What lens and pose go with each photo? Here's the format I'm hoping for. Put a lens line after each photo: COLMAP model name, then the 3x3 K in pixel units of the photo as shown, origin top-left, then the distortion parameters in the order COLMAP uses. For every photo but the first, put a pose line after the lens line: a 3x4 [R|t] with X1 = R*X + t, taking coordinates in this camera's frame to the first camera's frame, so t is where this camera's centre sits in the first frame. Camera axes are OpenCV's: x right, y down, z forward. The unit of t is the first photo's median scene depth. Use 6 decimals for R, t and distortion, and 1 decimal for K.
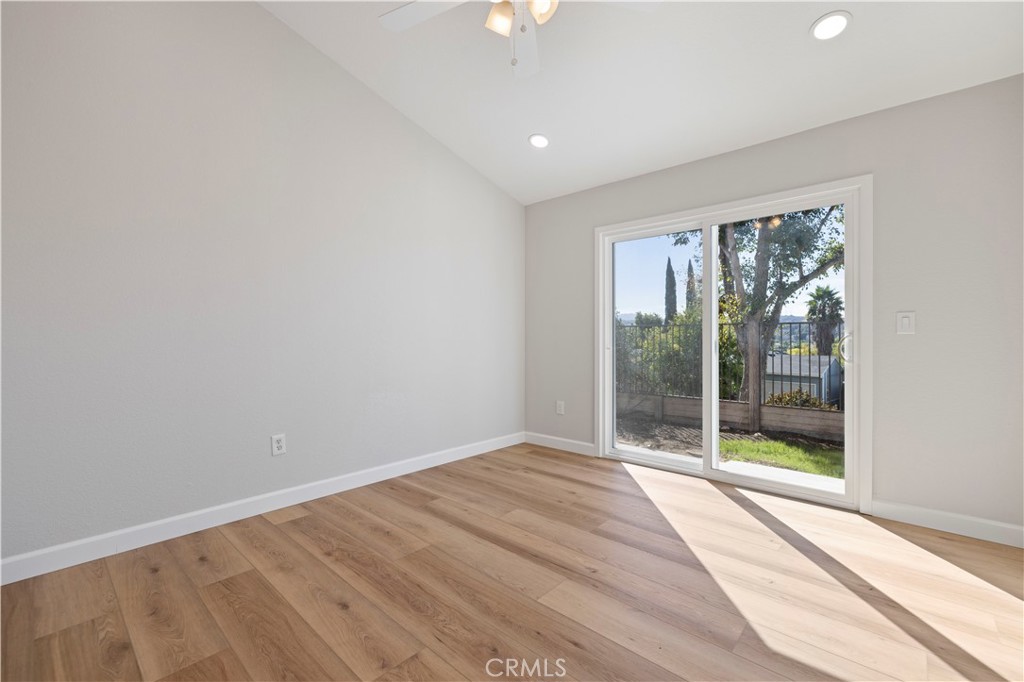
lens RADIAL K [[433.1, 0, 516.6], [0, 433.1, 322.8], [0, 0, 1]] dist [0.001613, -0.000614]
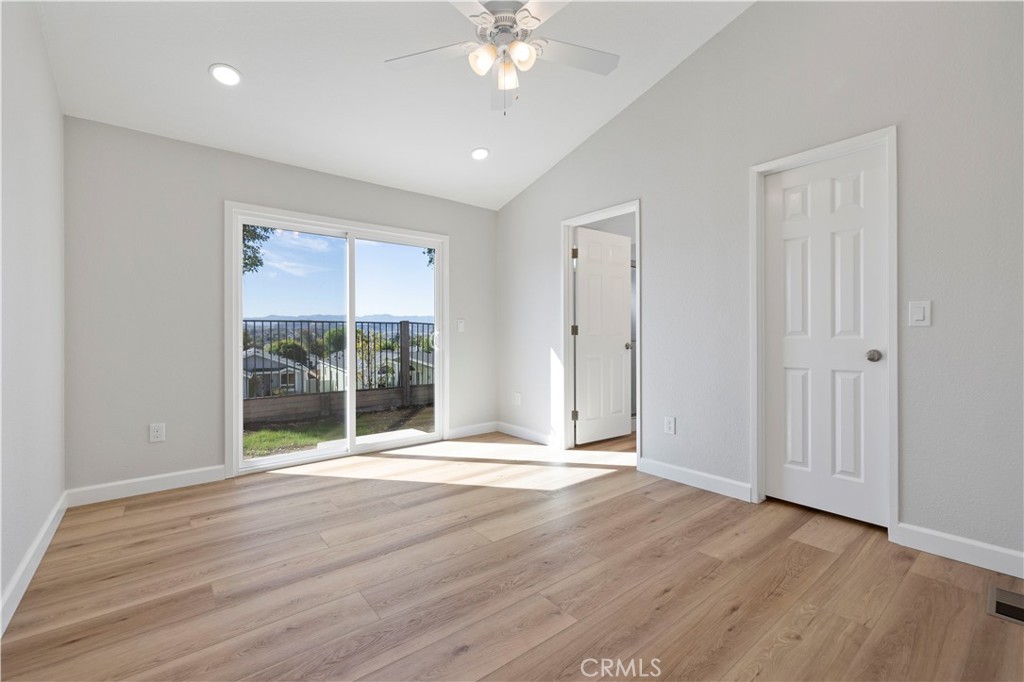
lens RADIAL K [[433.1, 0, 500.5], [0, 433.1, 335.6], [0, 0, 1]] dist [0.001613, -0.000614]
pose [[0.176541, -0.005401, 0.984279, -0.716069], [-0.029945, 0.999493, 0.010855, 0.016534], [-0.983838, -0.031391, 0.176289, 0.468836]]
